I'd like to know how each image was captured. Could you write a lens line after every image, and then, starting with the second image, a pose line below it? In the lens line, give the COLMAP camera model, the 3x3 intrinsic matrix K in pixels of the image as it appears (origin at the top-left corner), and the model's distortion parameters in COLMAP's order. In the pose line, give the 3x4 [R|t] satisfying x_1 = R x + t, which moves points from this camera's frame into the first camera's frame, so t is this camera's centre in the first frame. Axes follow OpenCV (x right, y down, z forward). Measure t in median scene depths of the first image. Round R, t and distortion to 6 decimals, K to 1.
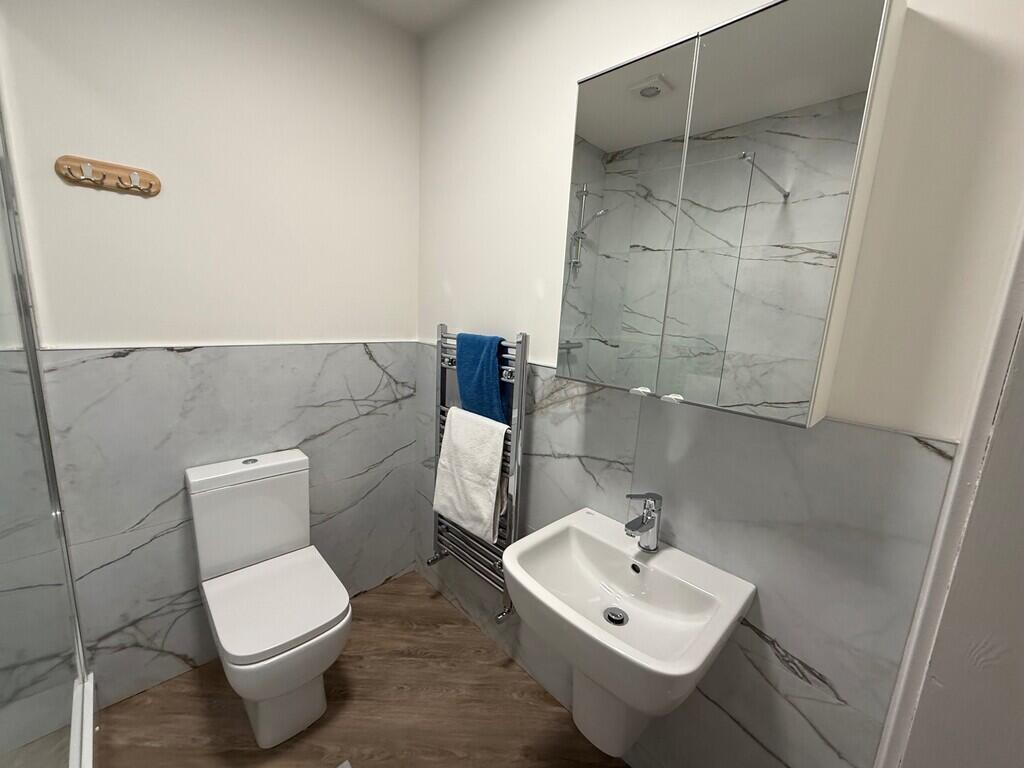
lens RADIAL K [[409.4, 0, 511.5], [0, 409.4, 381.7], [0, 0, 1]] dist [-0.006069, 0.000983]
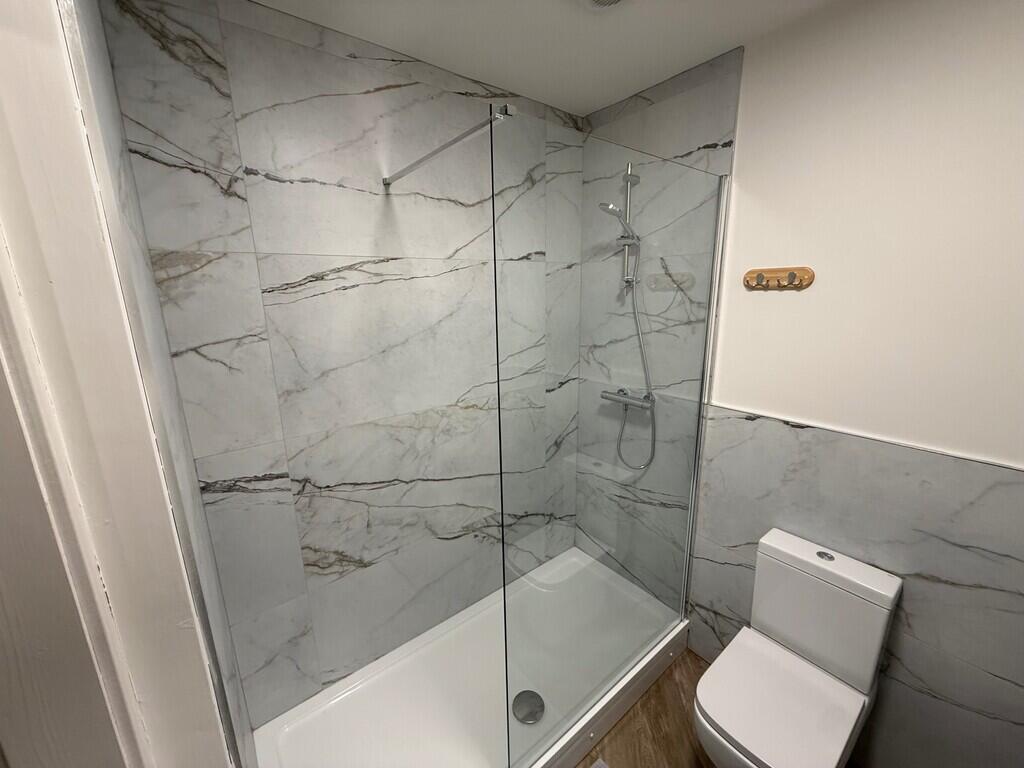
lens RADIAL K [[409.4, 0, 512.6], [0, 409.4, 385.5], [0, 0, 1]] dist [-0.006069, 0.000983]
pose [[-0.111955, 0.176904, -0.977840, 0.299924], [-0.171462, 0.965828, 0.194362, -0.259120], [0.978809, 0.189422, -0.077798, 0.337266]]
